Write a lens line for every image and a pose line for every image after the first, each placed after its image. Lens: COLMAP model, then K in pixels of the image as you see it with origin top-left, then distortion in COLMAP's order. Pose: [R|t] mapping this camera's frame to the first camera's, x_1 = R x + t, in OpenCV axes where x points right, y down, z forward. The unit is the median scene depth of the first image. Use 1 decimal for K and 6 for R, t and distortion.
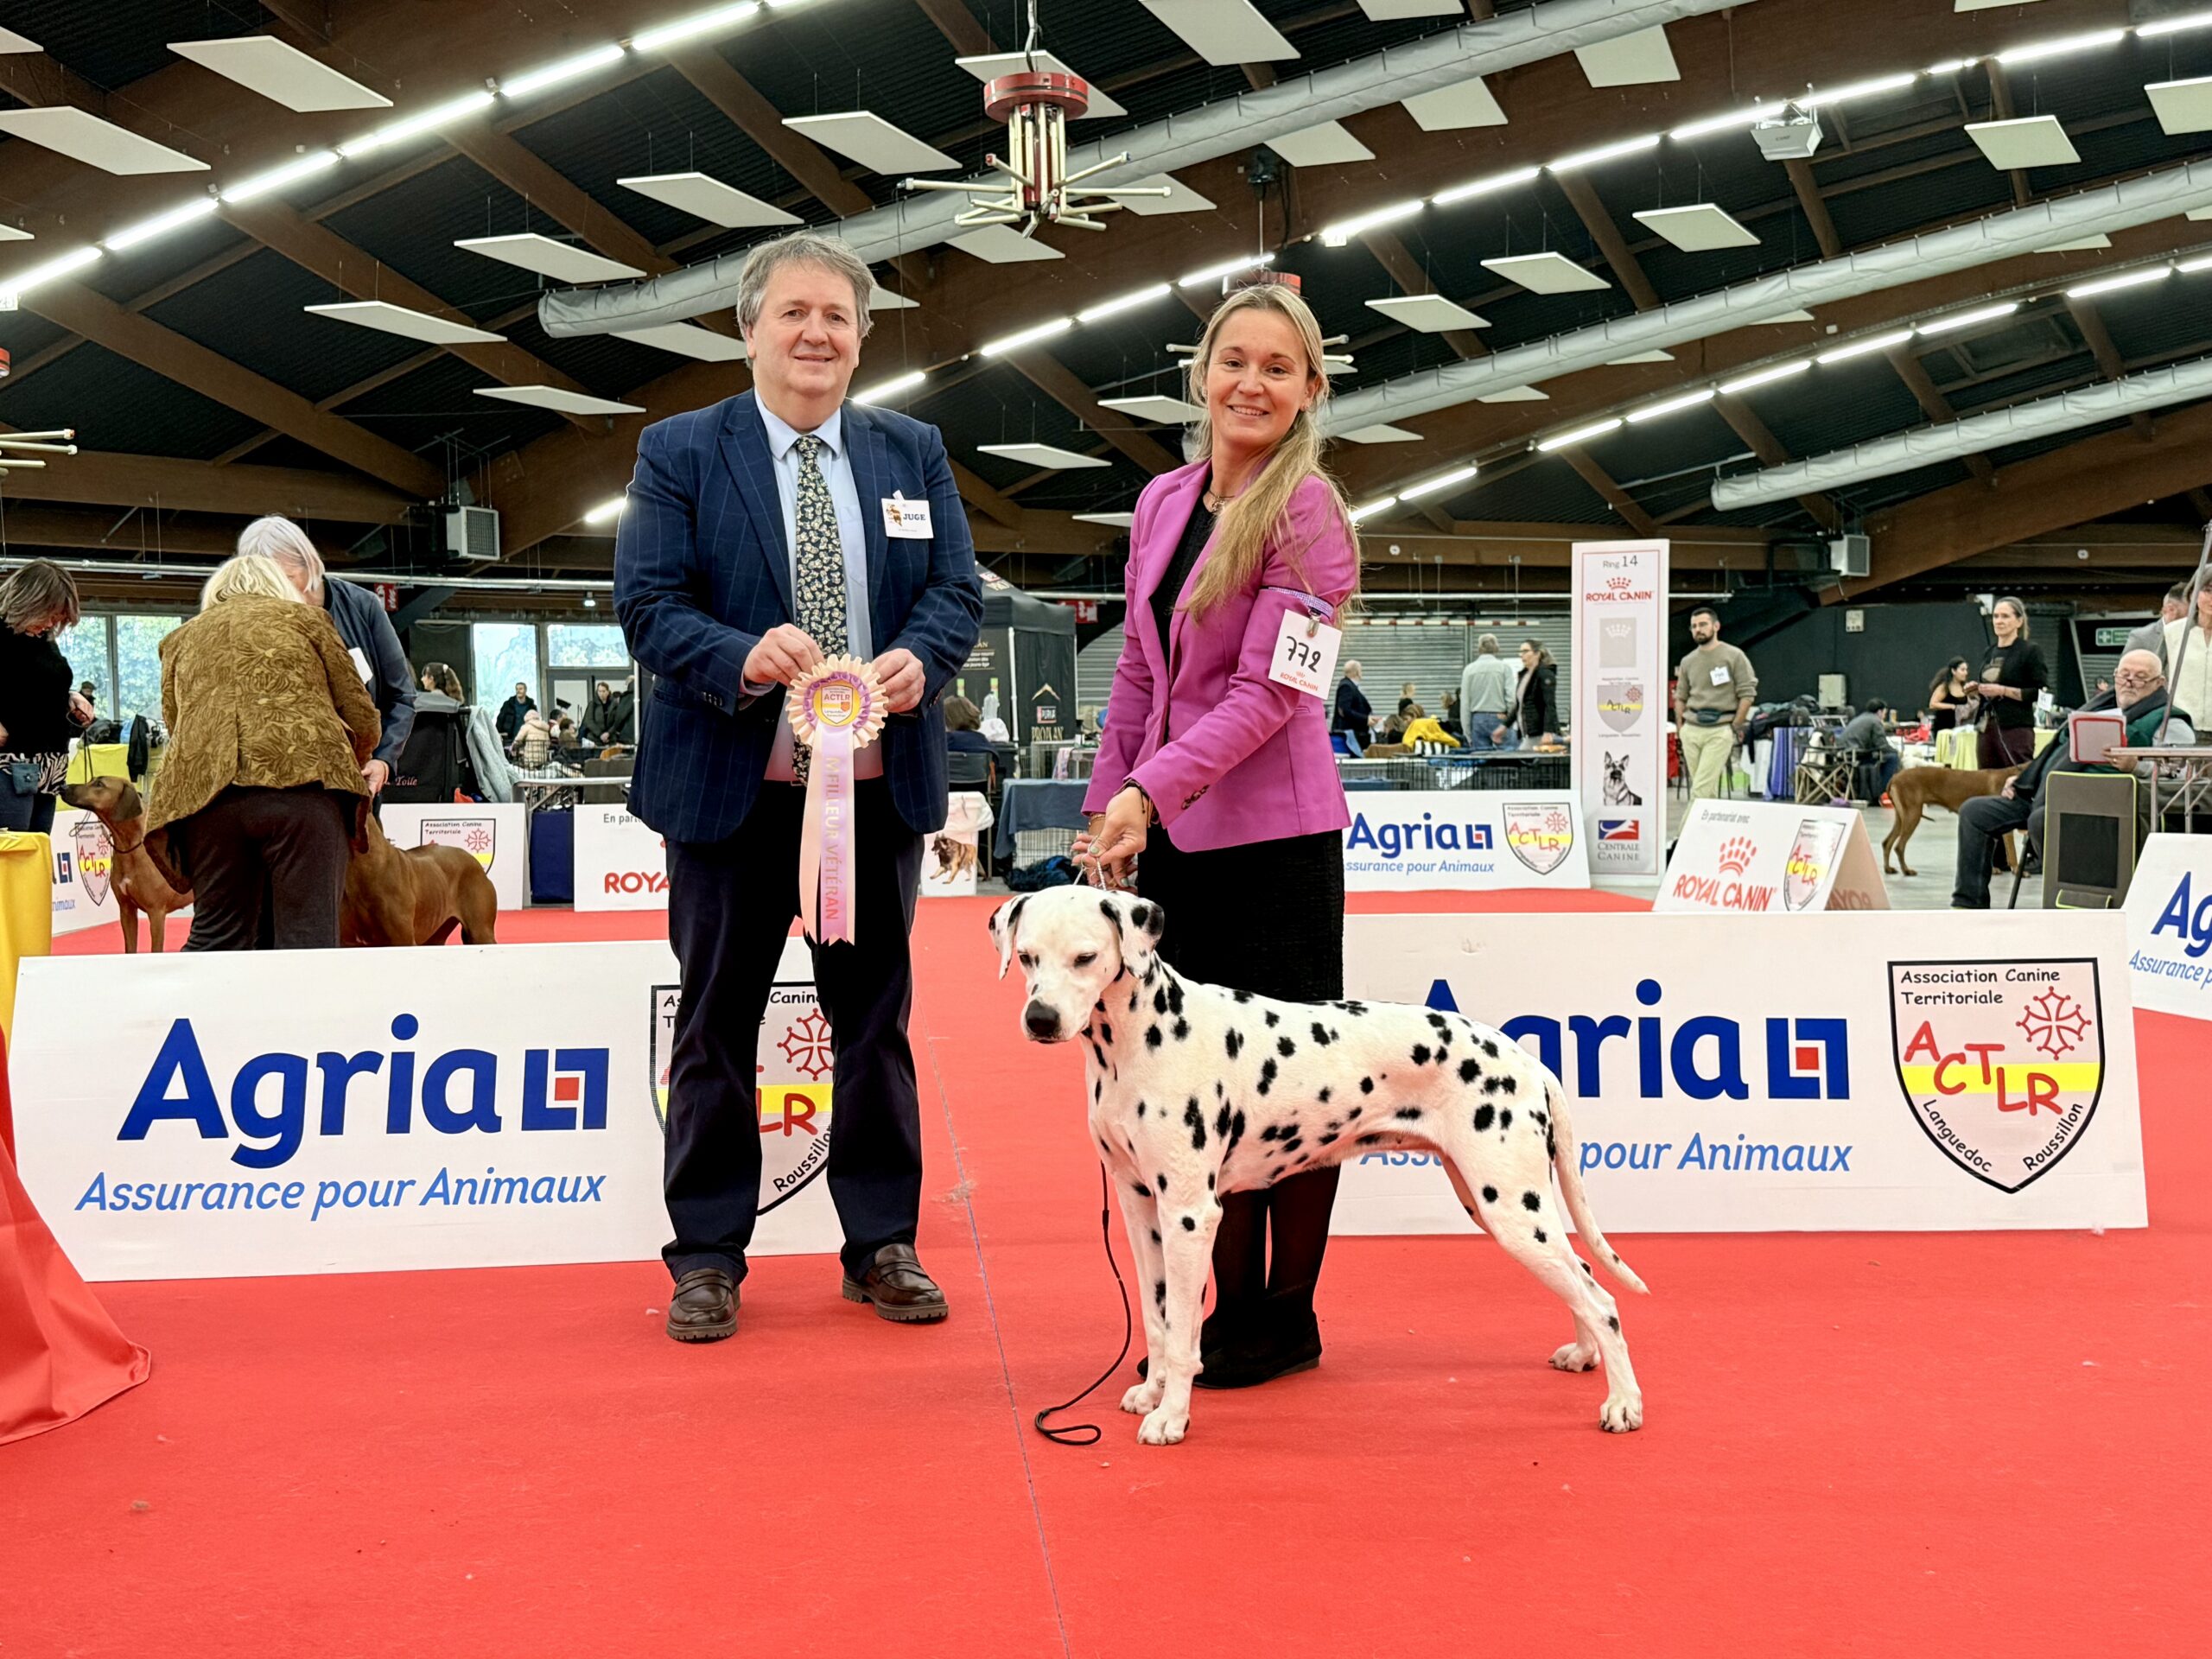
lens RADIAL K [[2518.9, 0, 1089.3], [0, 2518.9, 836.5], [0, 0, 1]] dist [0.237101, -0.621504]
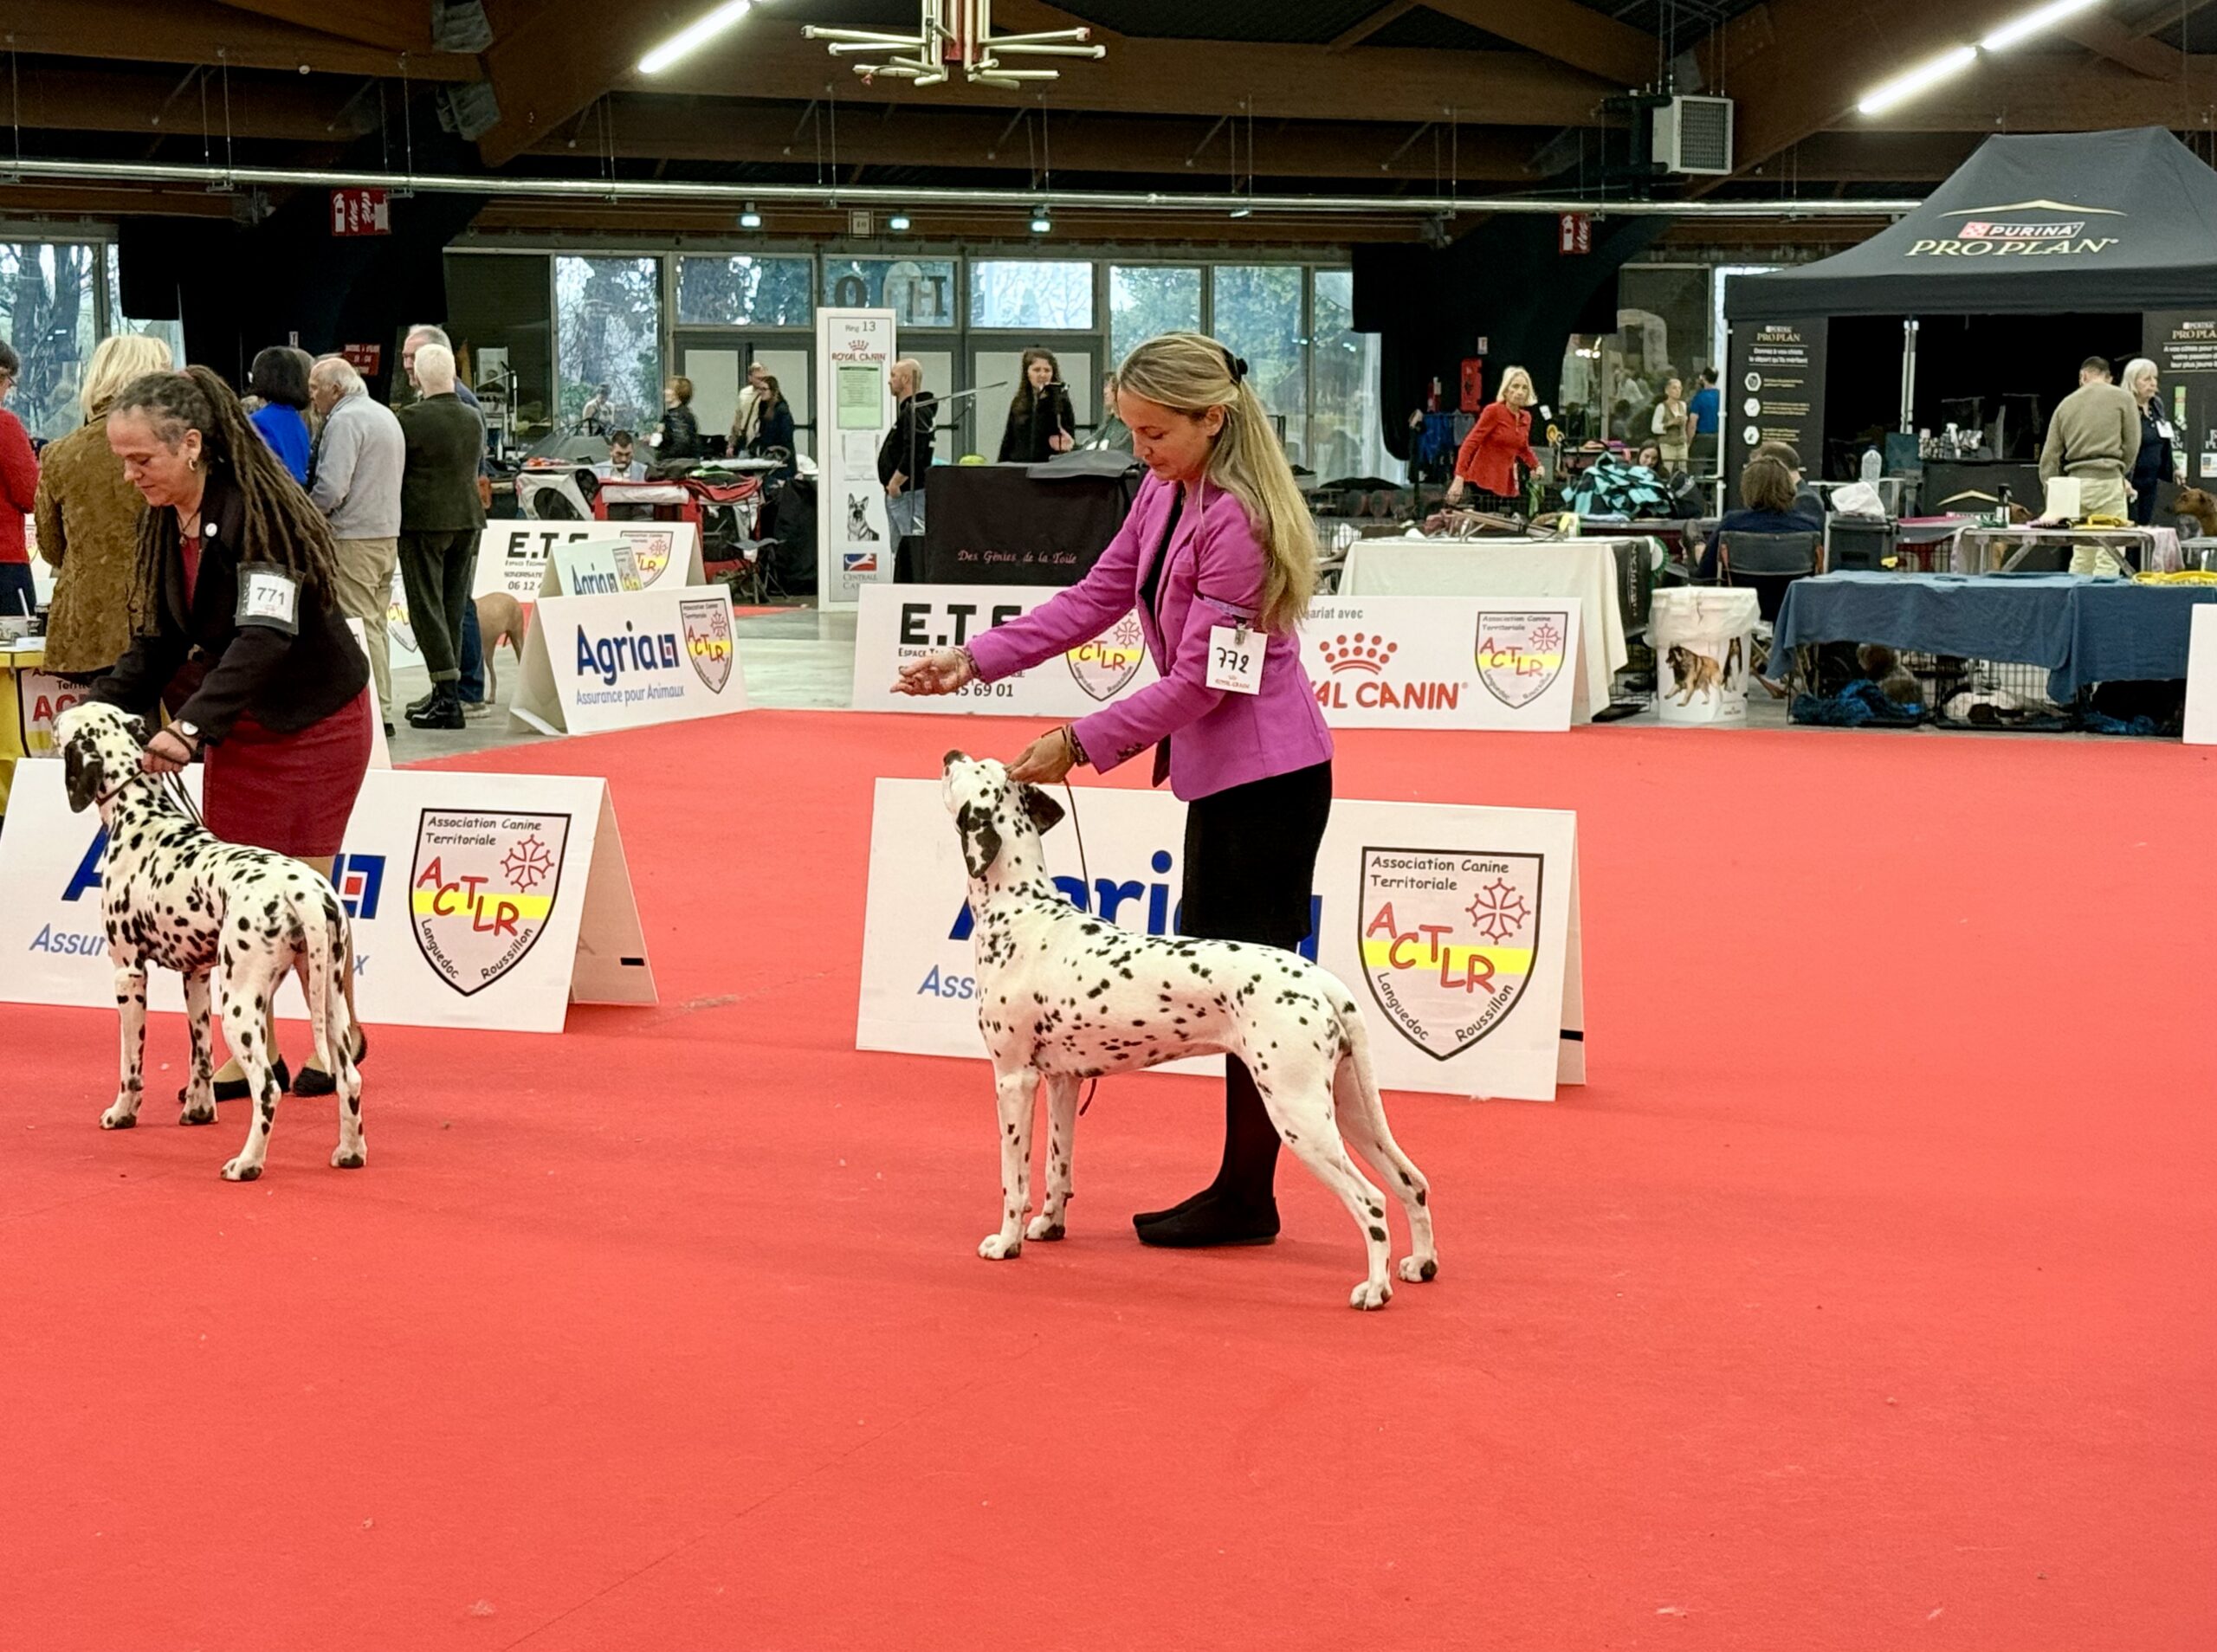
lens RADIAL K [[4461.8, 0, 1108.5], [0, 4461.8, 826.0], [0, 0, 1]] dist [0.184105, -0.030163]
pose [[0.887258, 0.056642, -0.457783, 0.403052], [-0.028967, 0.997315, 0.067256, -0.031871], [0.460364, -0.046413, 0.886516, -0.279737]]
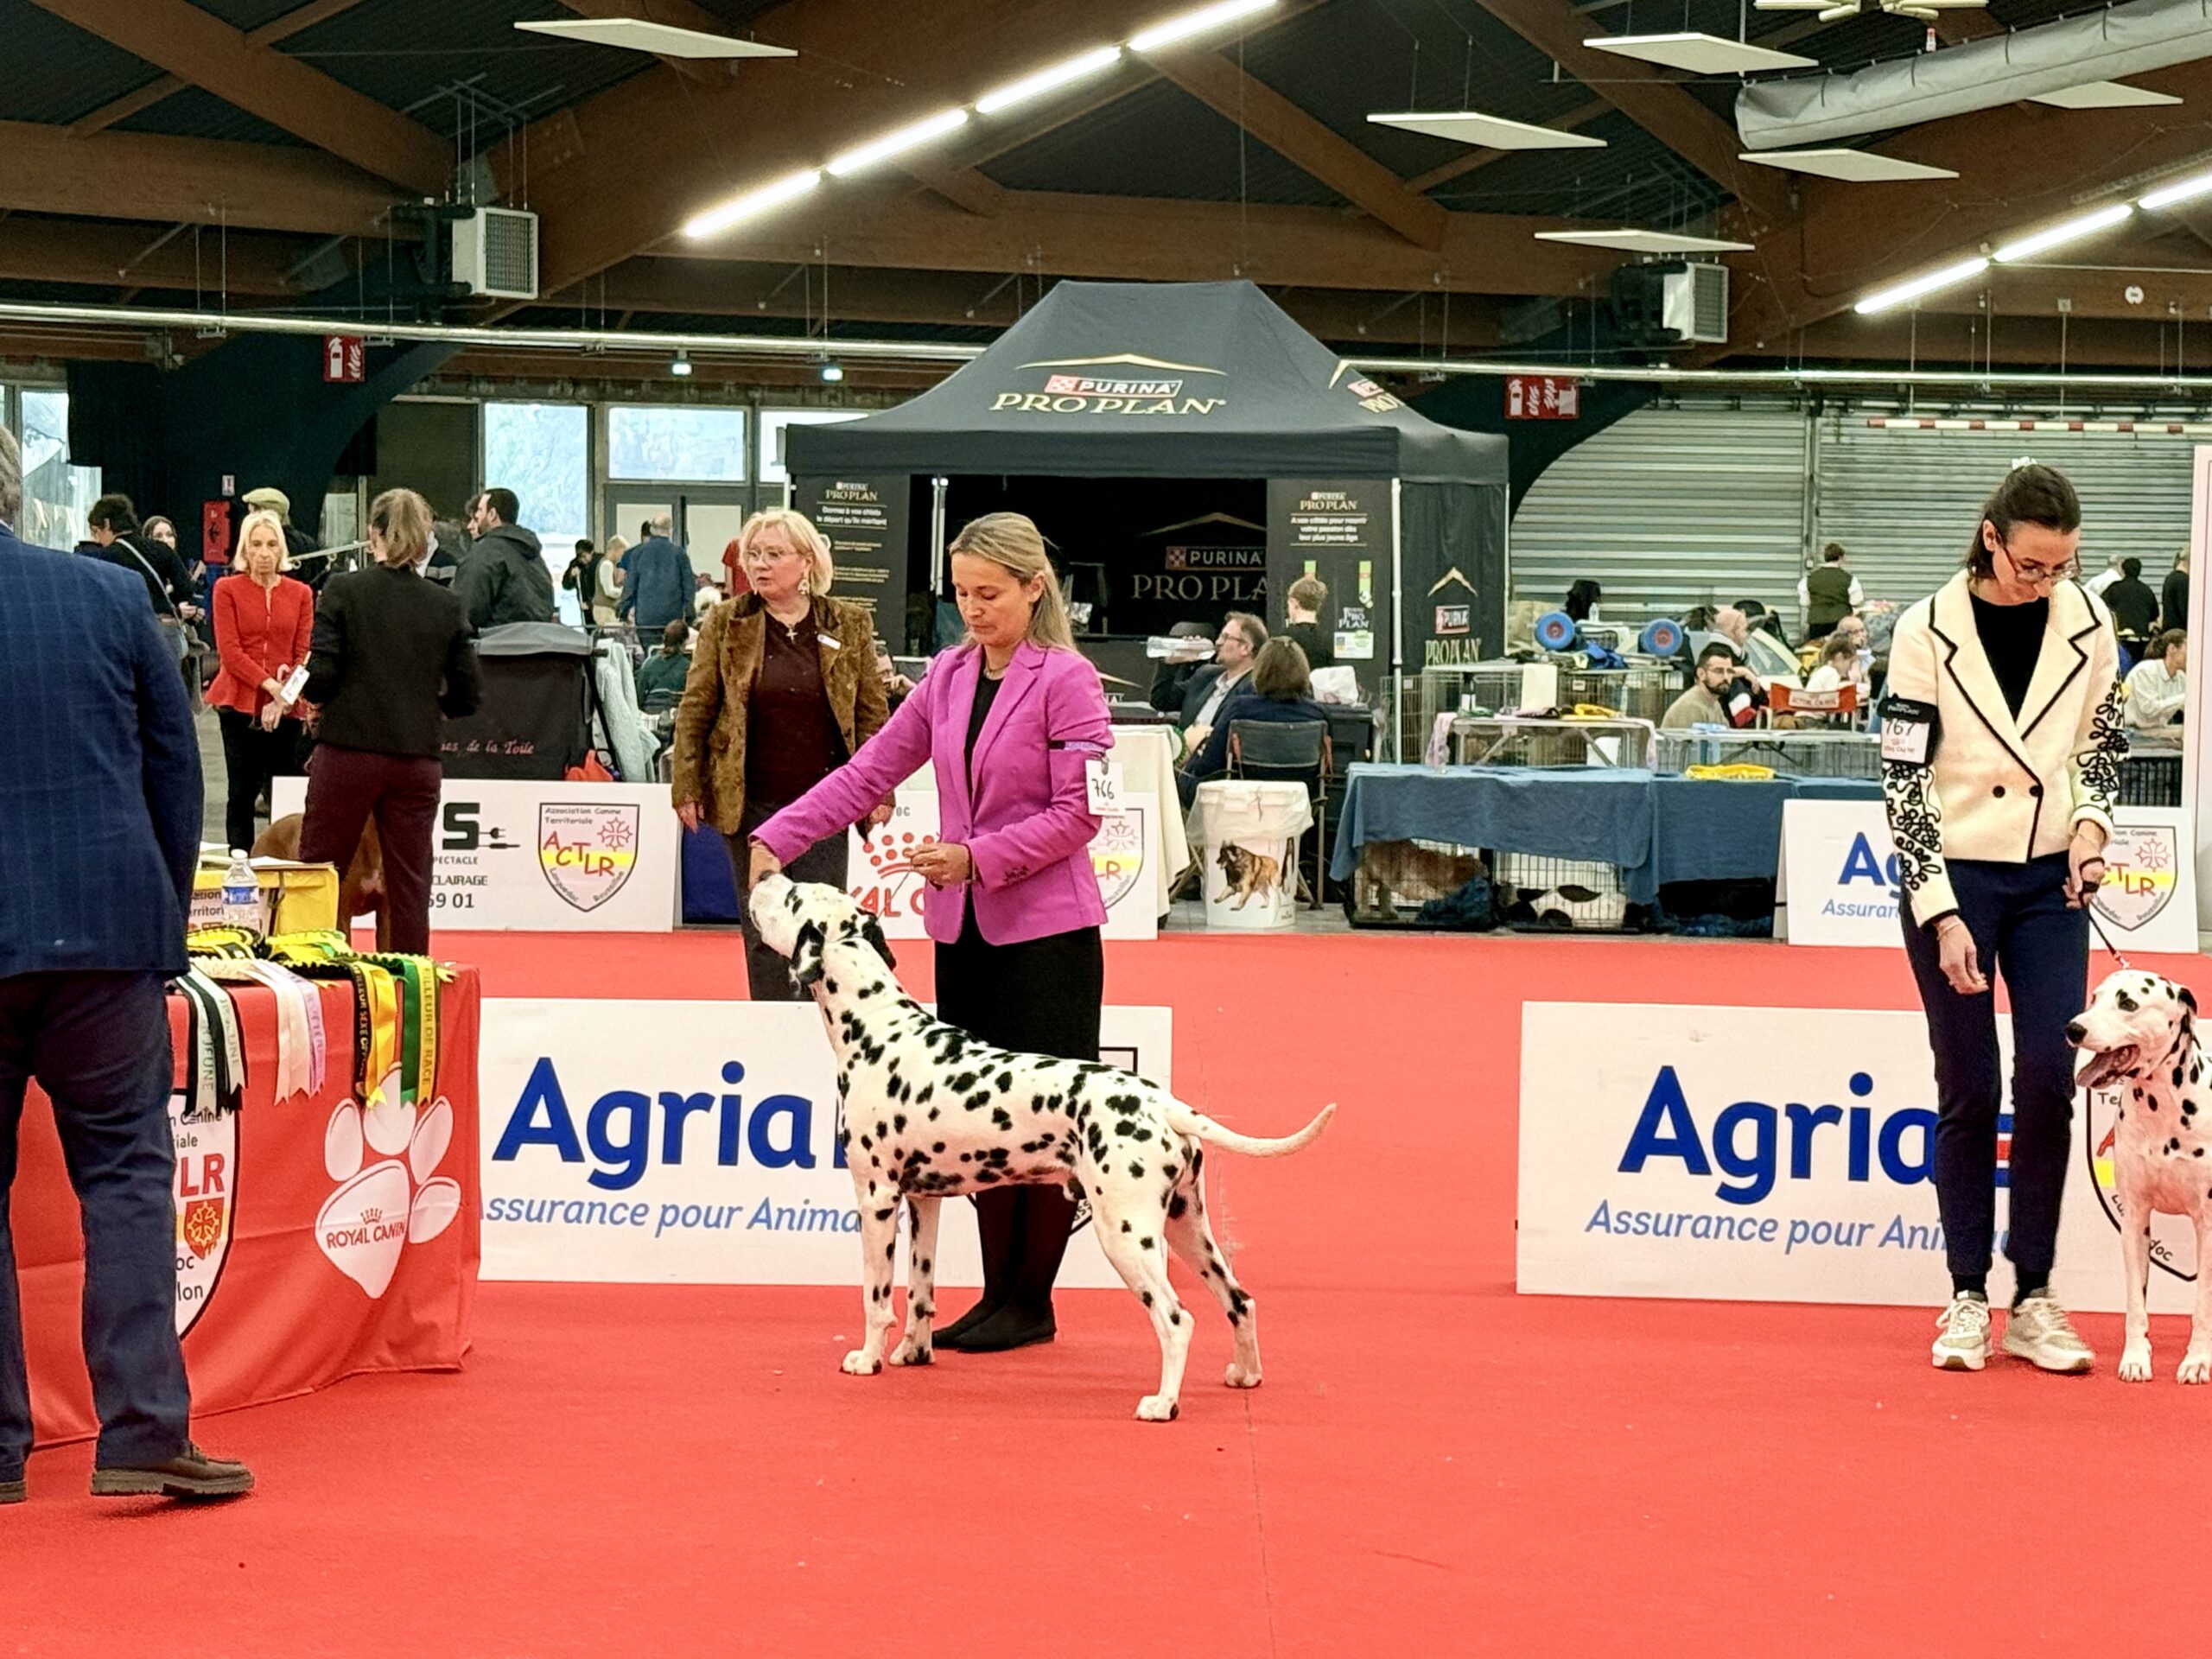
lens RADIAL K [[5333.0, 0, 1106.0], [0, 5333.0, 829.5], [0, 0, 1]] dist [0.166449, 0.268760]
pose [[0.994862, 0.032551, -0.095868, 0.041935], [-0.031189, 0.999391, 0.015677, -0.026504], [0.096320, -0.012606, 0.995271, -0.471585]]
